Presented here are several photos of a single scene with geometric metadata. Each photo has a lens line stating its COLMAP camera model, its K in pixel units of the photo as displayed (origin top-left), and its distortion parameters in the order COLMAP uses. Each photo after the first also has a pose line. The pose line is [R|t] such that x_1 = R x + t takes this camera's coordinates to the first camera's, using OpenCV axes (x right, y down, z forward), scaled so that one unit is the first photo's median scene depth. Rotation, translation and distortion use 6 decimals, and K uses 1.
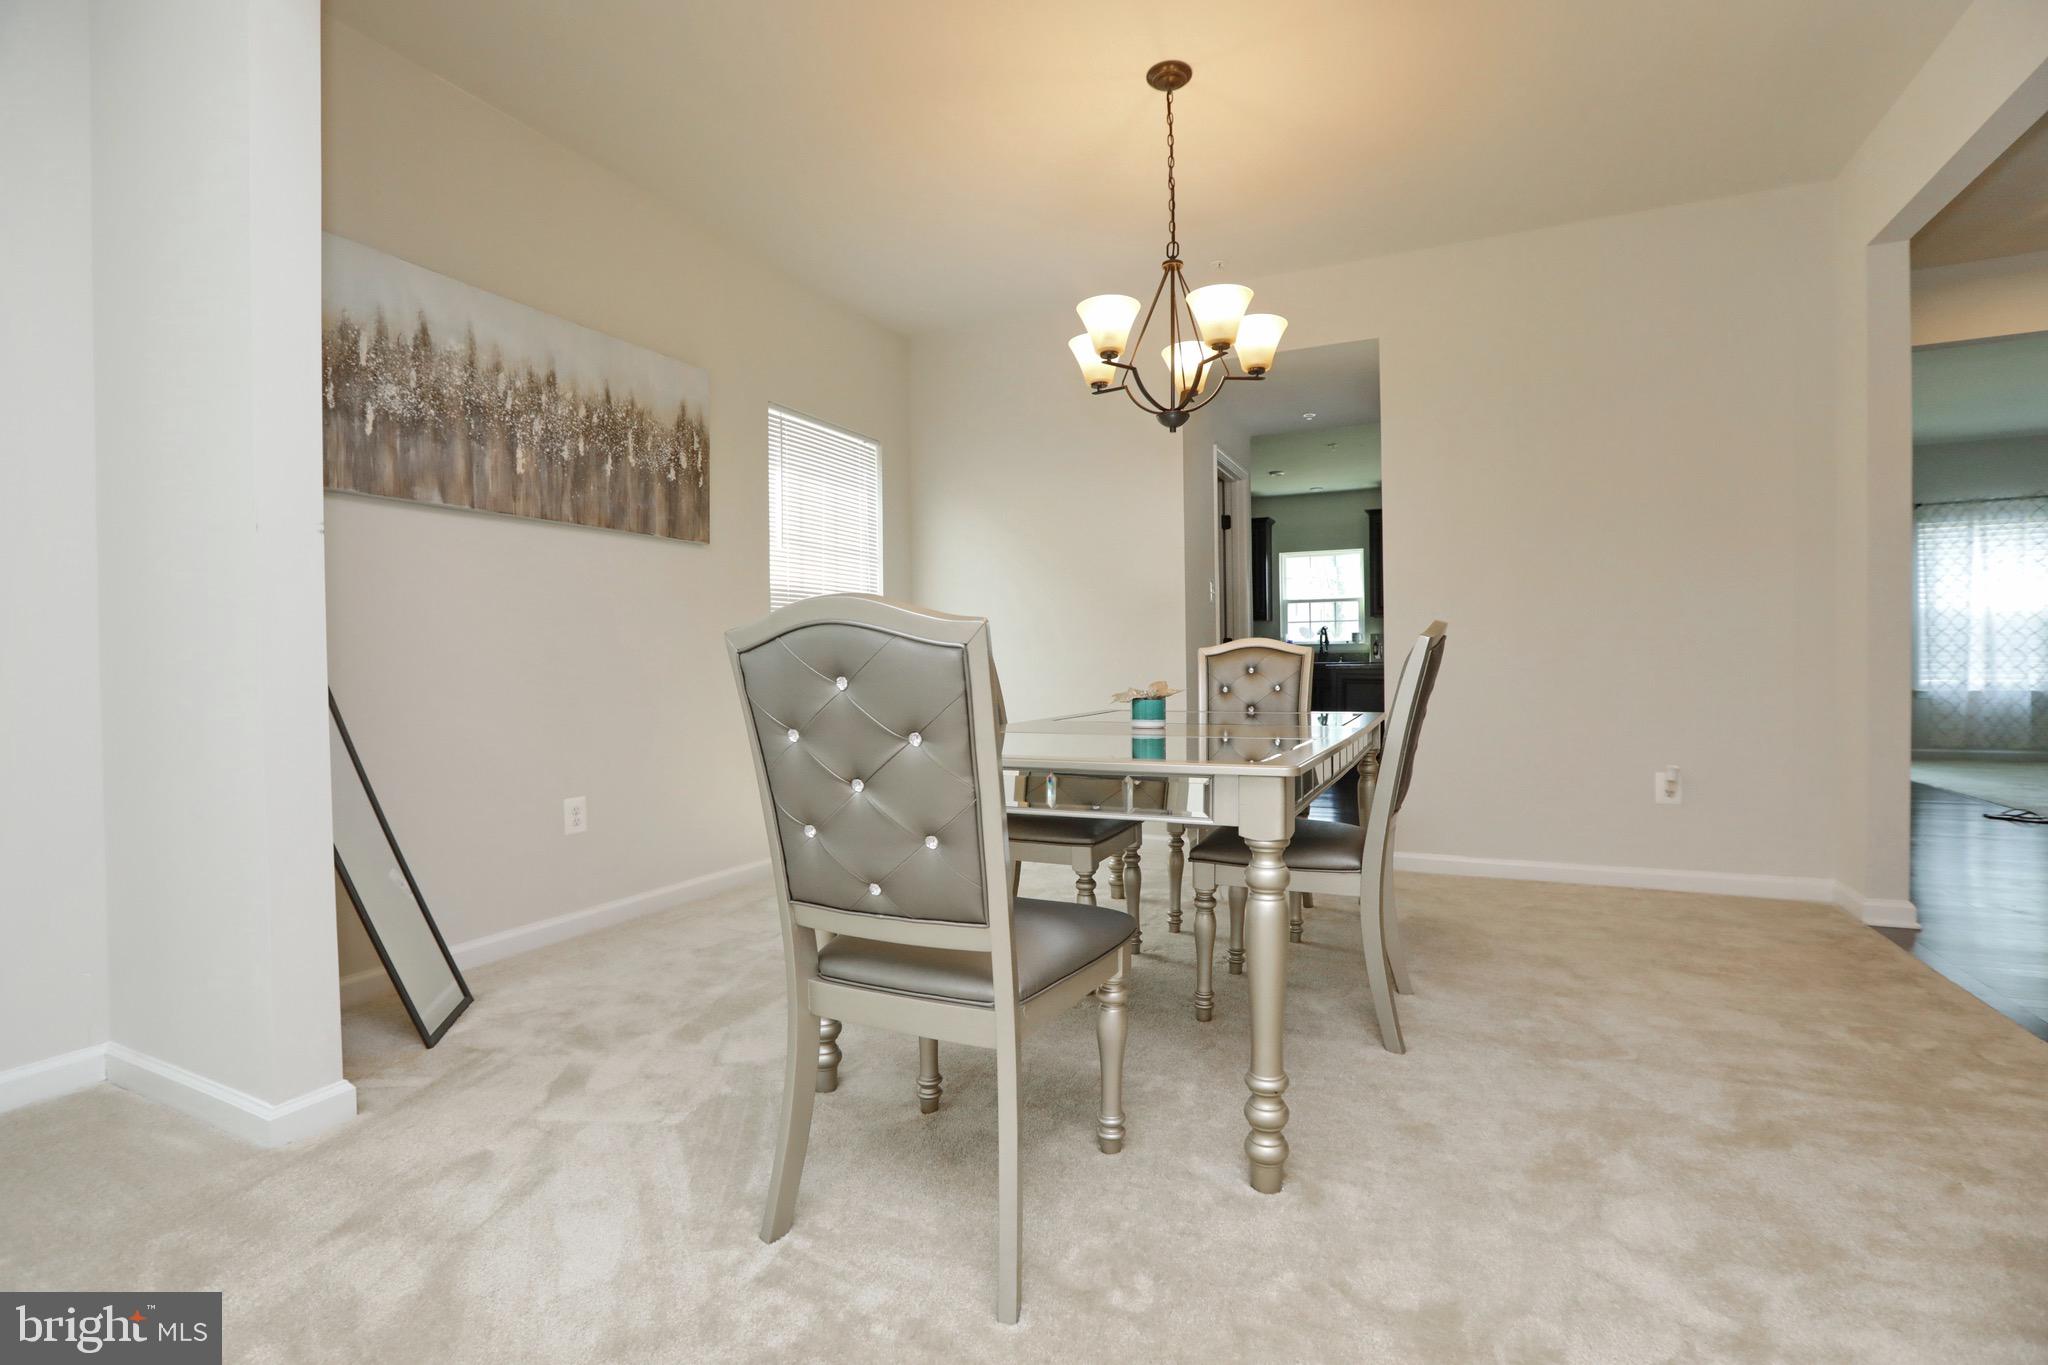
lens RADIAL K [[939.6, 0, 1018.3], [0, 939.6, 680.1], [0, 0, 1]] dist [-0.042388, 0.020025]
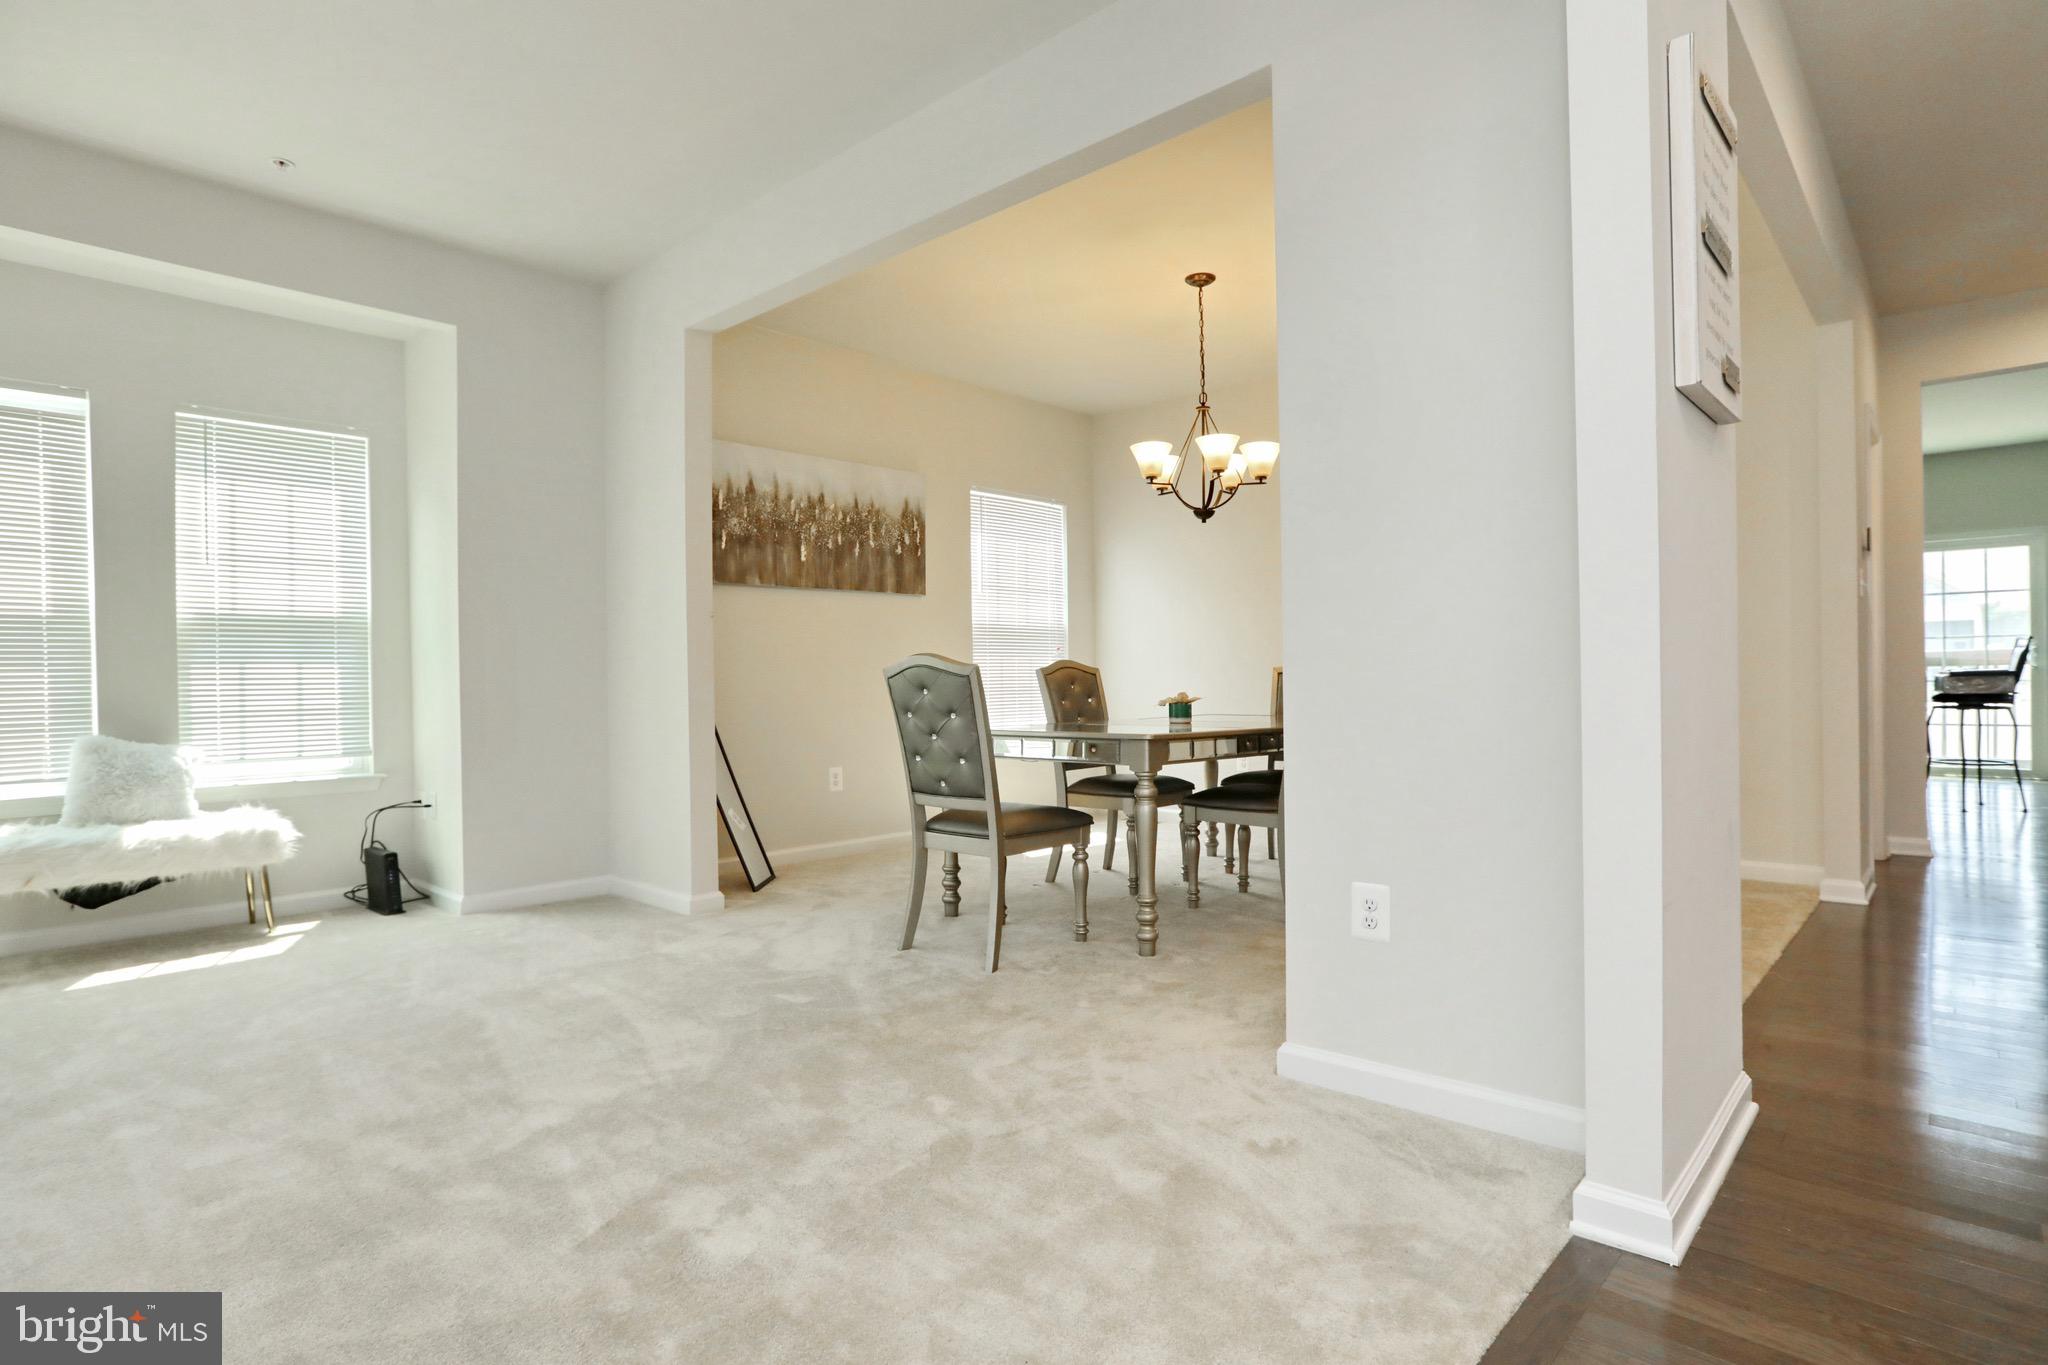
lens RADIAL K [[1082.4, 0, 1025.4], [0, 1082.4, 678.0], [0, 0, 1]] dist [-0.034836, 0.023185]
pose [[0.956756, -0.002223, -0.290883, 0.375038], [-0.001836, 0.999905, -0.013679, 0.003325], [0.290886, 0.013622, 0.956661, -0.674925]]
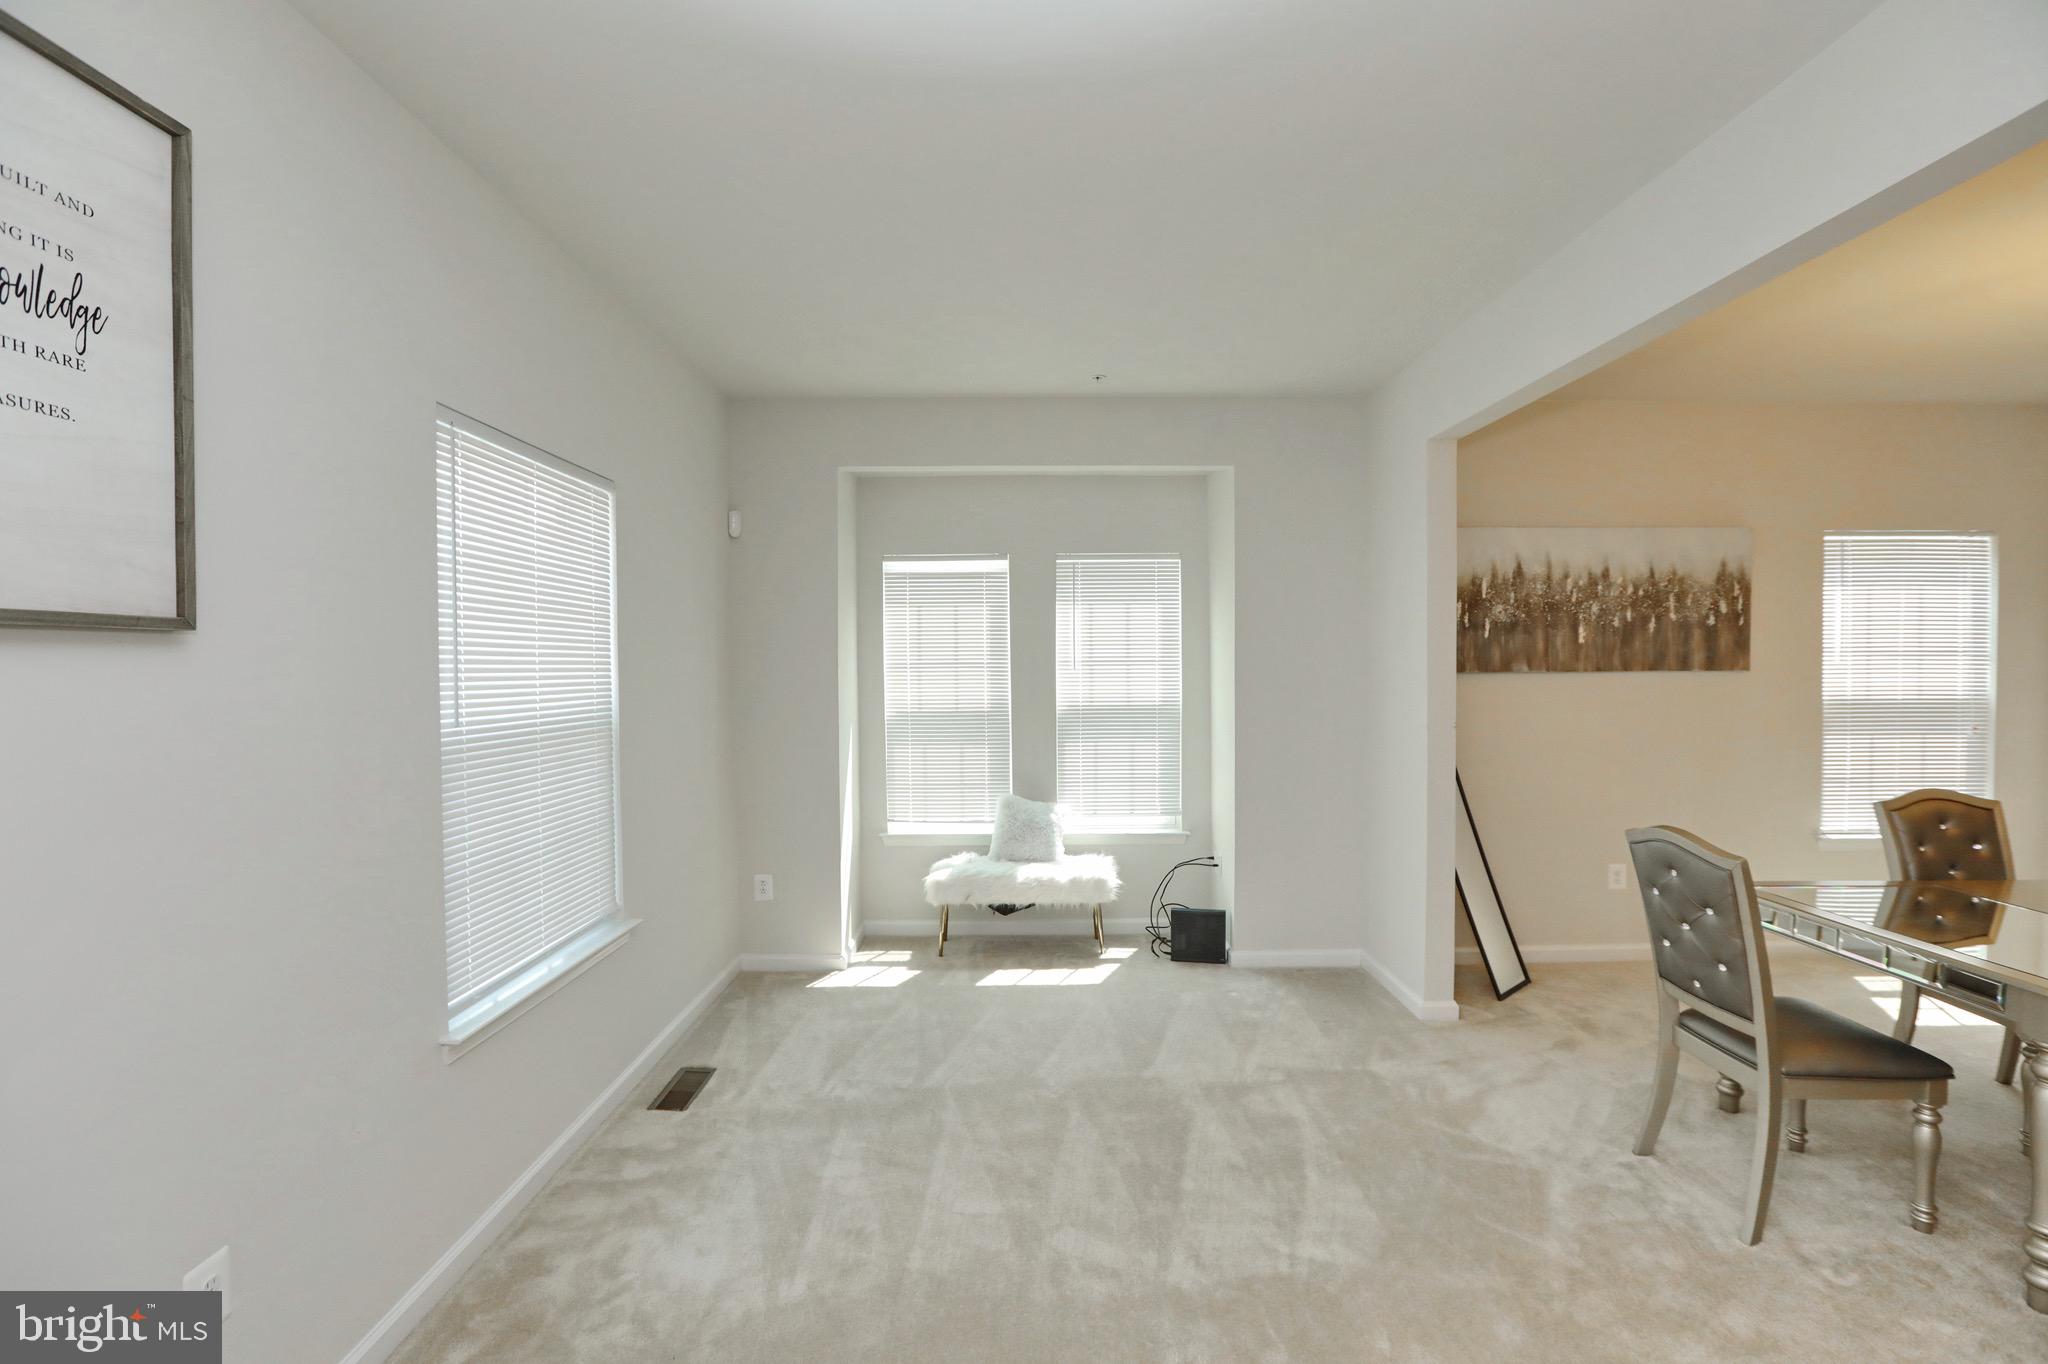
lens RADIAL K [[944.0, 0, 1024.0], [0, 944.0, 682.0], [0, 0, 1]] dist [-0.048572, 0.016701]
pose [[0.441432, 0.028949, -0.896827, 0.413504], [-0.014994, 0.999578, 0.024886, -0.187135], [0.897169, 0.002462, 0.441680, -0.466511]]
